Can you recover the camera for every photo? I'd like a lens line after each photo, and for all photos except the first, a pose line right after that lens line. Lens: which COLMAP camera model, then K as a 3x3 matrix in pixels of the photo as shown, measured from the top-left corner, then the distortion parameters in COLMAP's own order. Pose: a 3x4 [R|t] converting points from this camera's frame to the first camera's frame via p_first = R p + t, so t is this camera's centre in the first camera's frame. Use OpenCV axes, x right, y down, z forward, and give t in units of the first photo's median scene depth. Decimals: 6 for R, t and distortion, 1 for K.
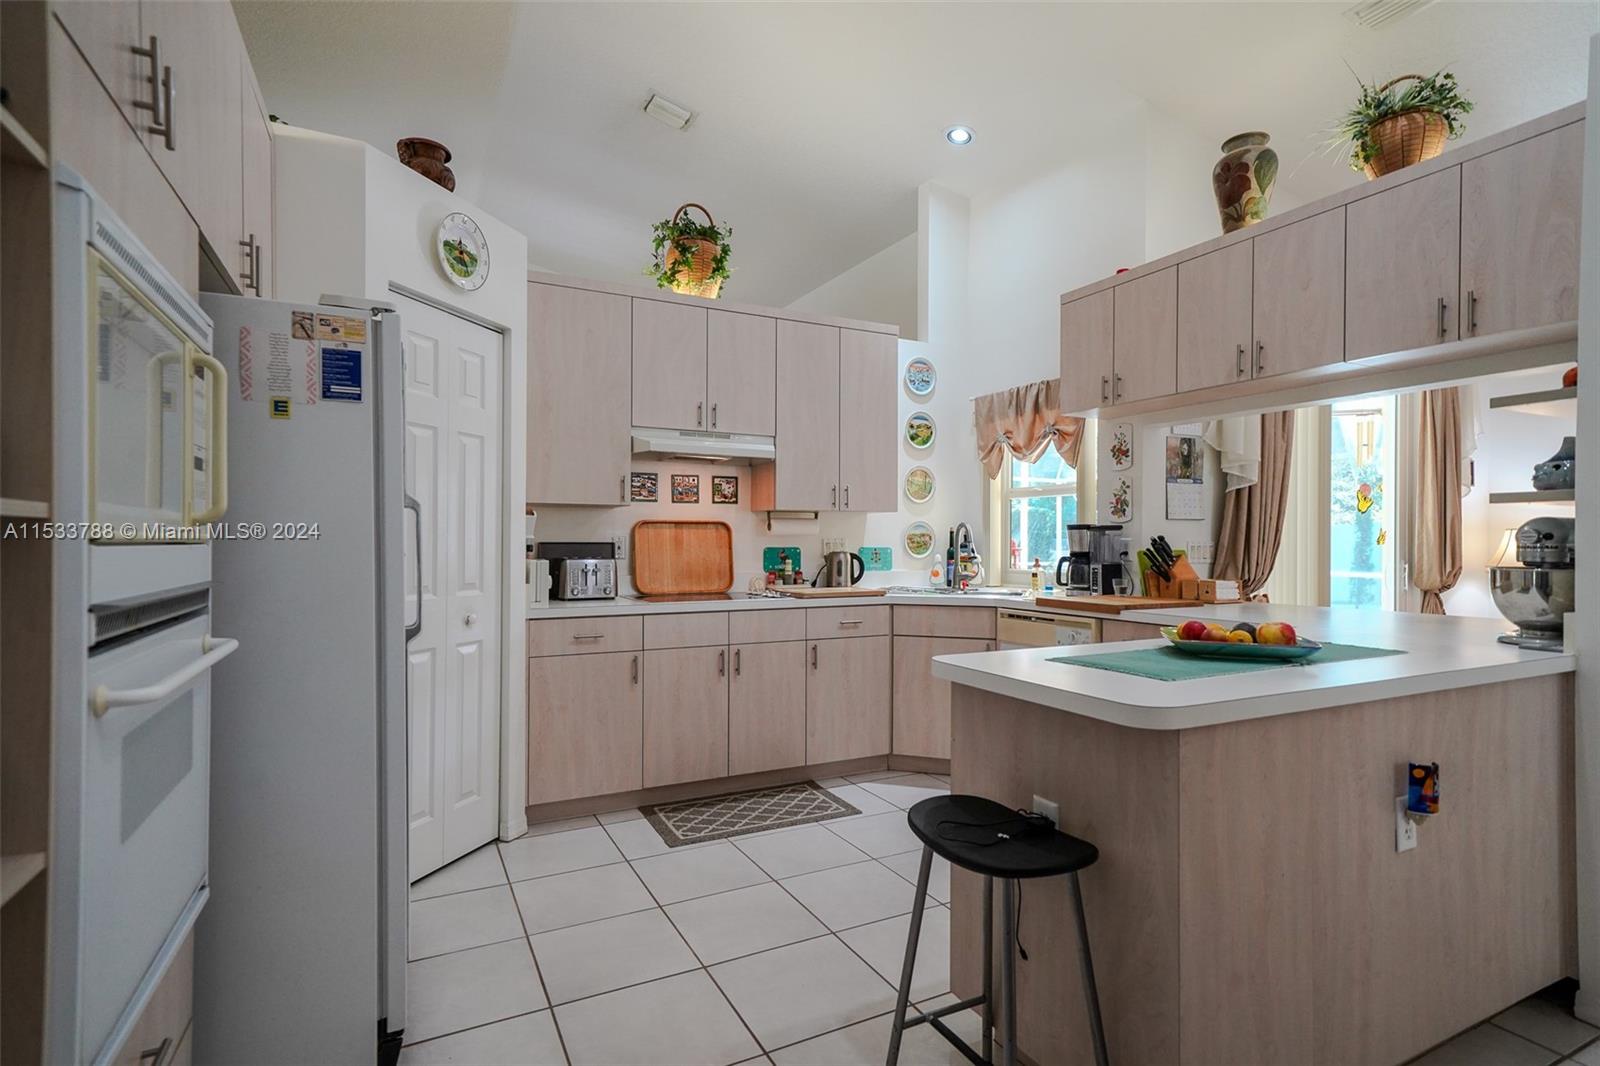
lens RADIAL K [[786.2, 0, 799.2], [0, 786.2, 541.3], [0, 0, 1]] dist [0.016963, 0.000608]
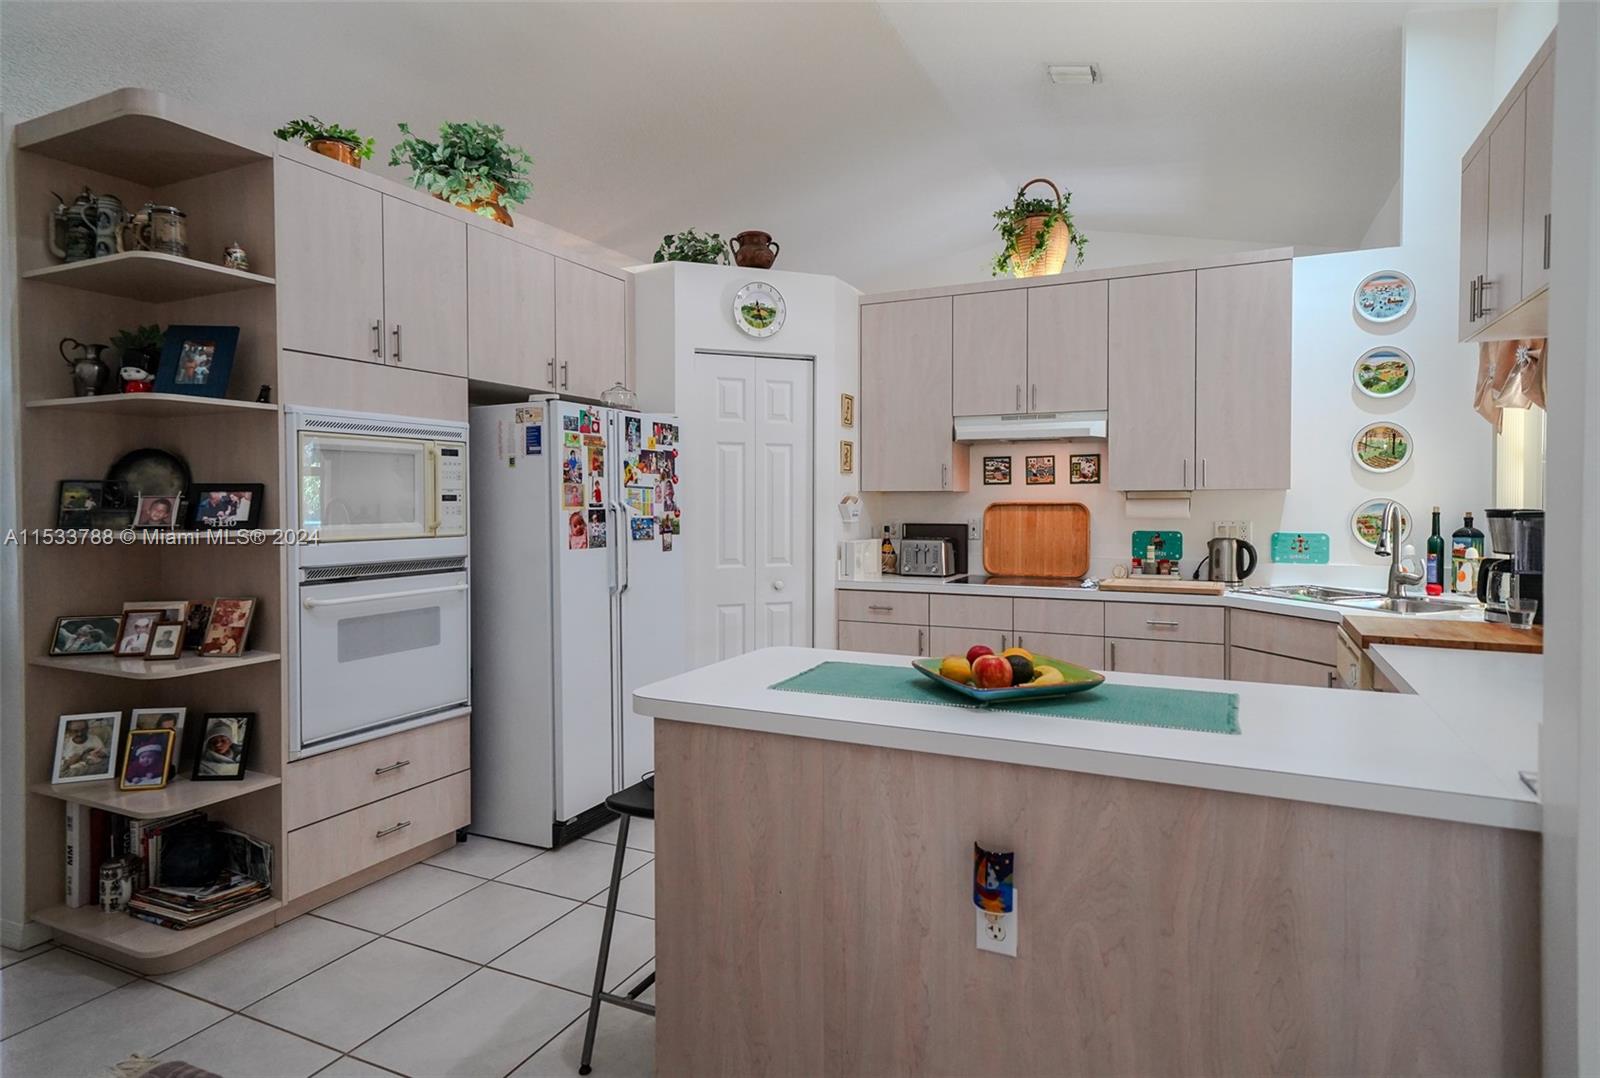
lens RADIAL K [[848.2, 0, 838.1], [0, 848.2, 515.5], [0, 0, 1]] dist [0.002722, 0.000329]
pose [[0.617614, 0.010946, -0.786405, 0.543288], [0.004061, 0.999845, 0.017107, -0.029561], [0.786471, -0.013759, 0.617474, 0.148234]]
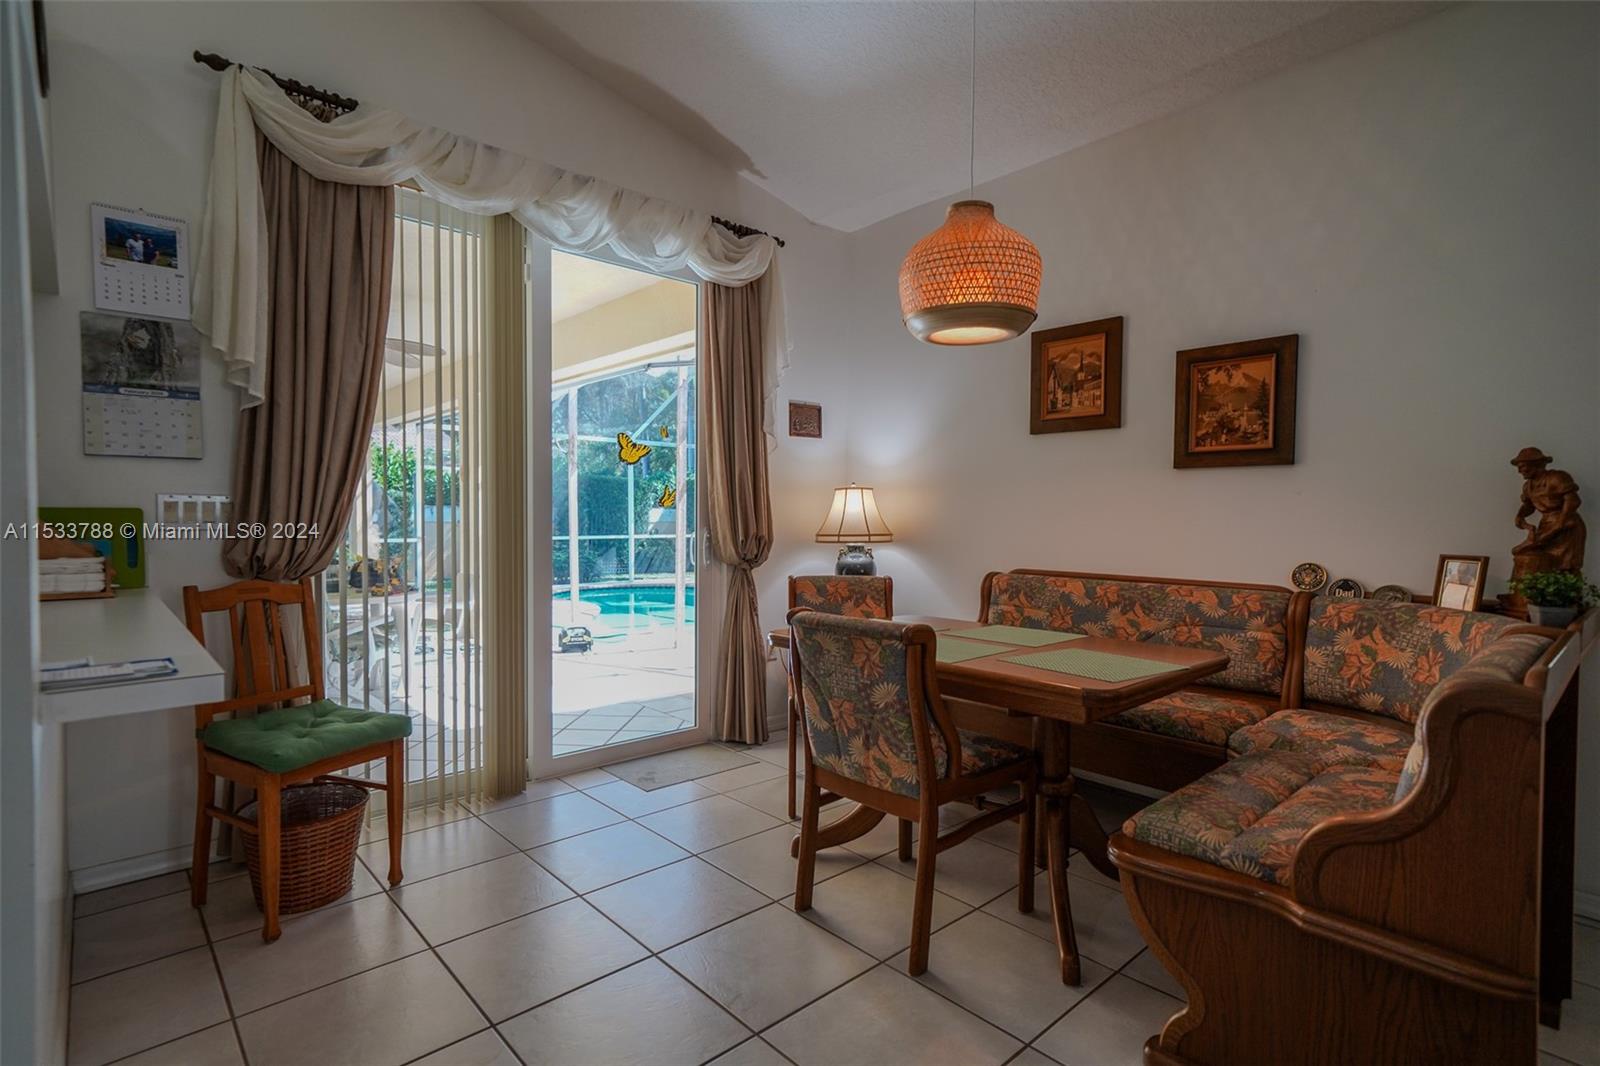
lens RADIAL K [[786.2, 0, 799.2], [0, 786.2, 541.3], [0, 0, 1]] dist [0.016963, 0.000608]
pose [[0.965601, -0.004343, 0.259992, 0.789155], [-0.005216, 0.999336, 0.036066, 0.011717], [-0.259976, -0.036181, 0.964937, 0.276494]]
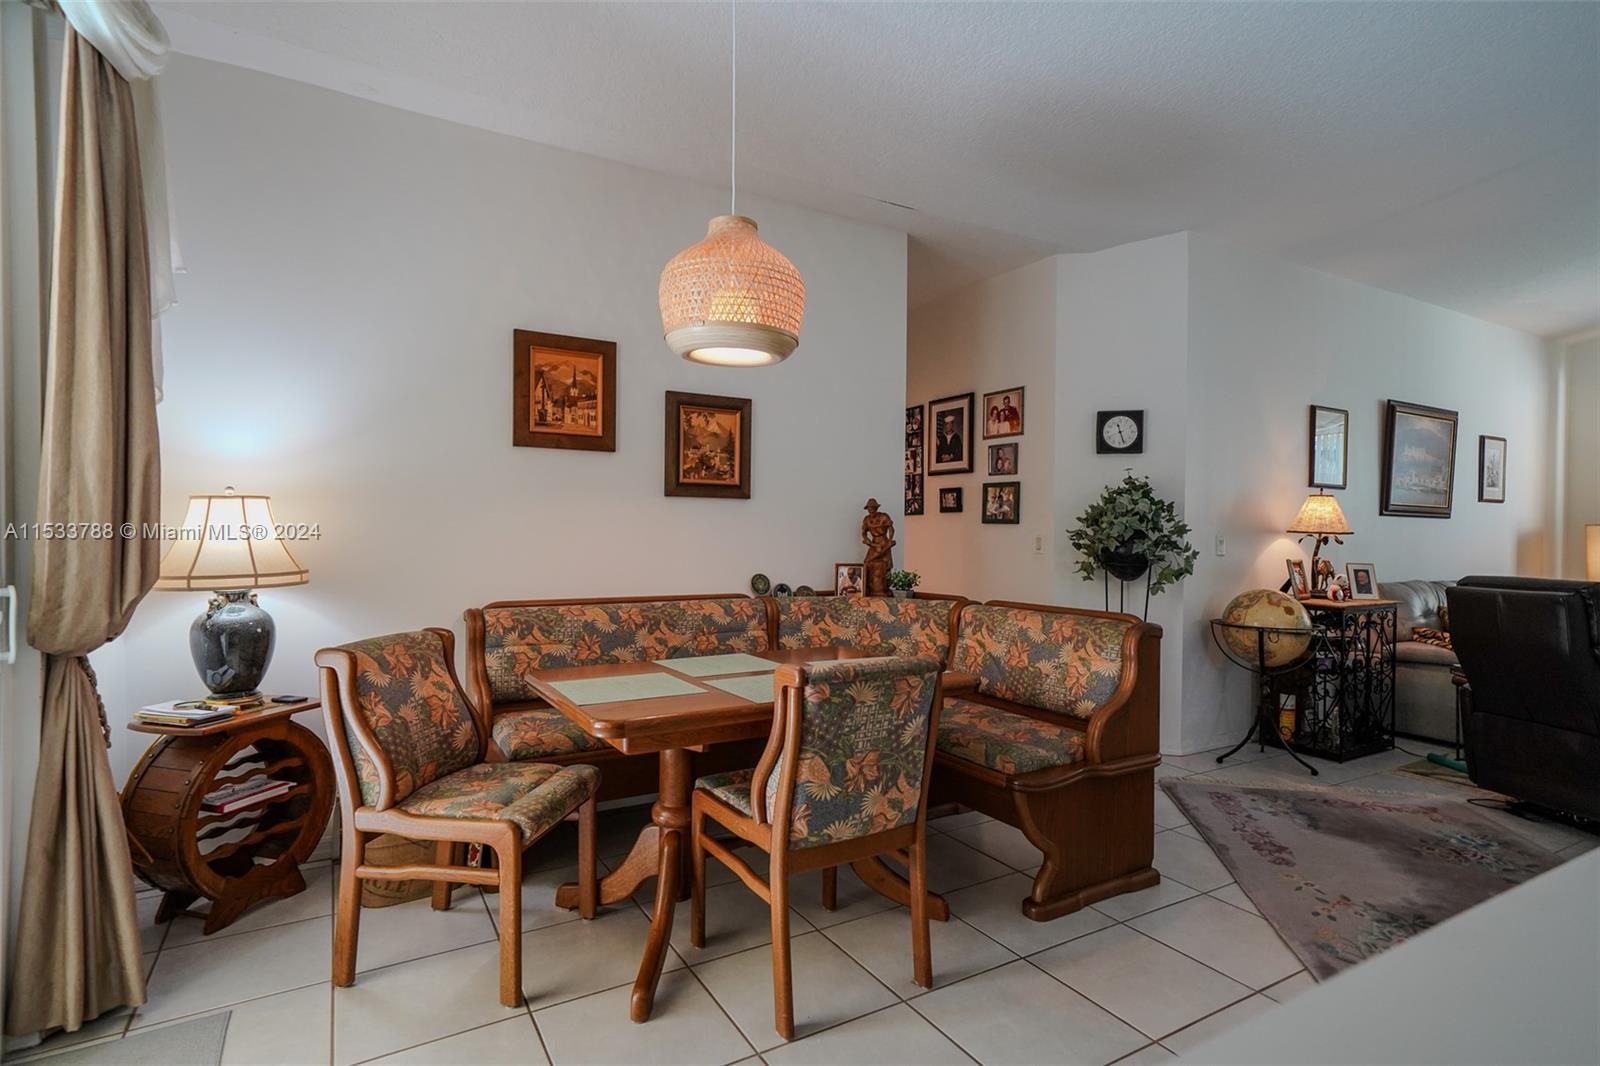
lens RADIAL K [[795.8, 0, 800.5], [0, 795.8, 540.3], [0, 0, 1]] dist [0.014859, 0.000514]
pose [[-0.051897, -0.014814, 0.998543, 0.482542], [-0.009988, 0.999848, 0.014314, 0.000729], [-0.998602, -0.009230, -0.052038, 0.819791]]
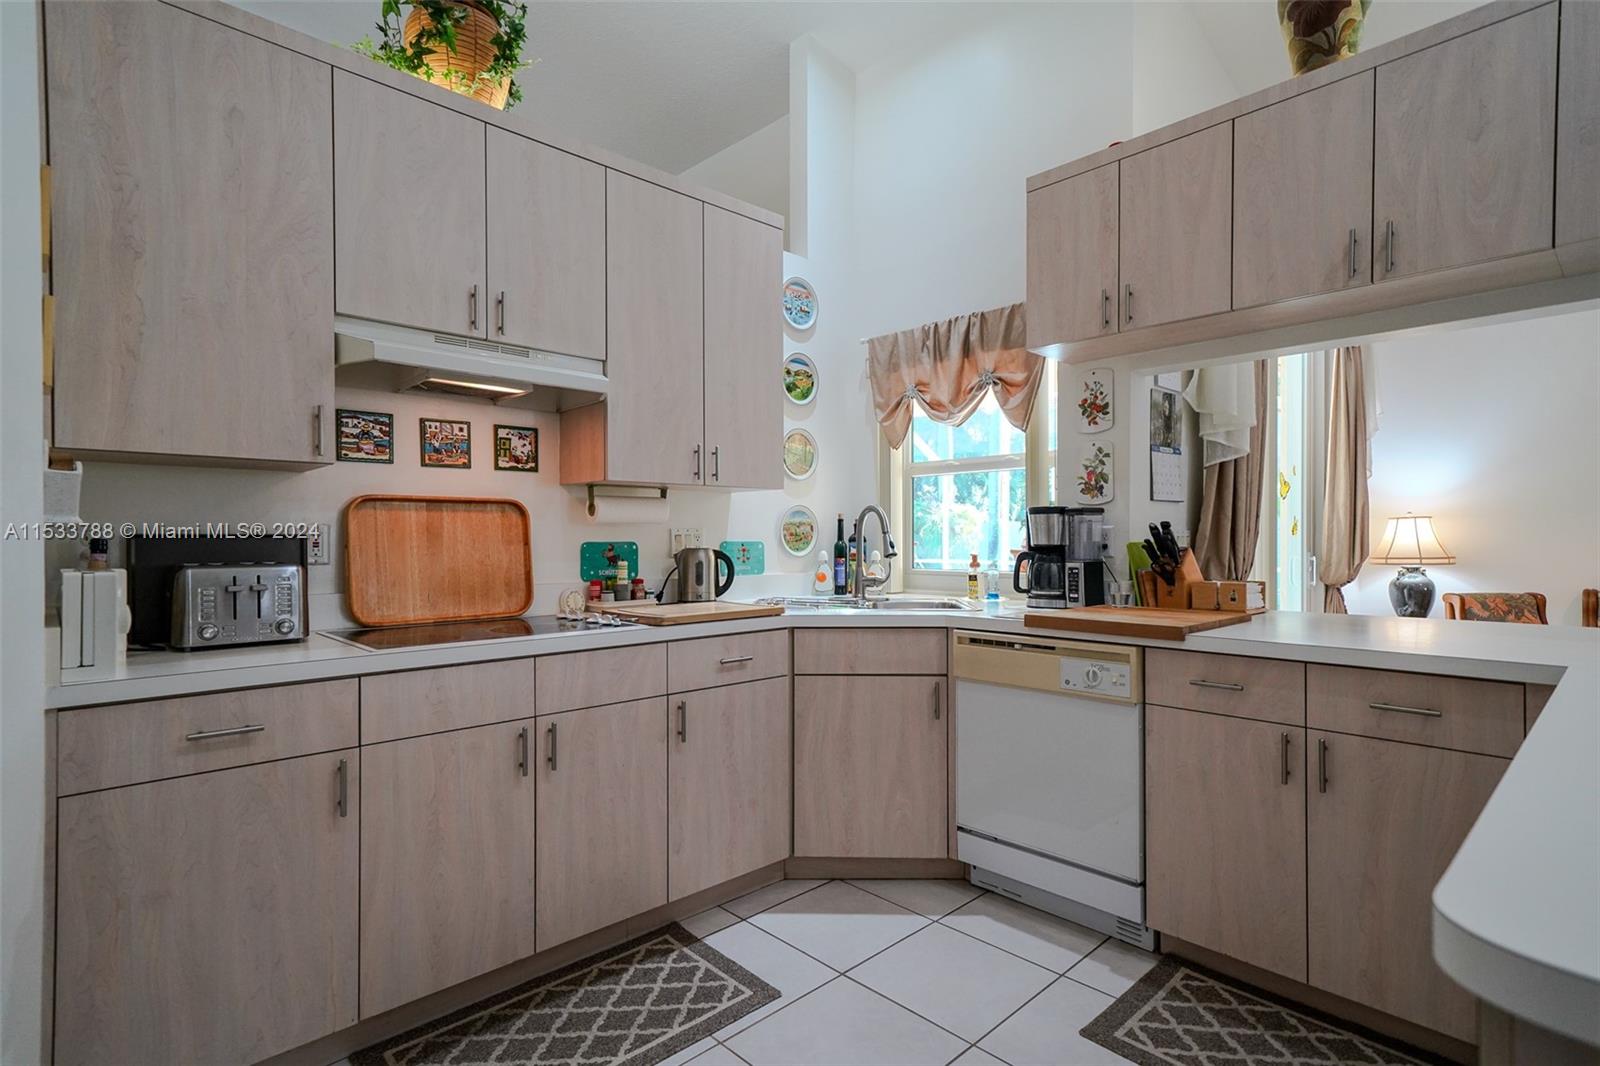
lens RADIAL K [[786.2, 0, 799.2], [0, 786.2, 541.3], [0, 0, 1]] dist [0.016963, 0.000608]
pose [[0.959691, -0.006392, 0.280986, -0.058429], [0.005355, 0.999976, 0.004458, 0.005412], [-0.281008, -0.002773, 0.959702, 0.364943]]
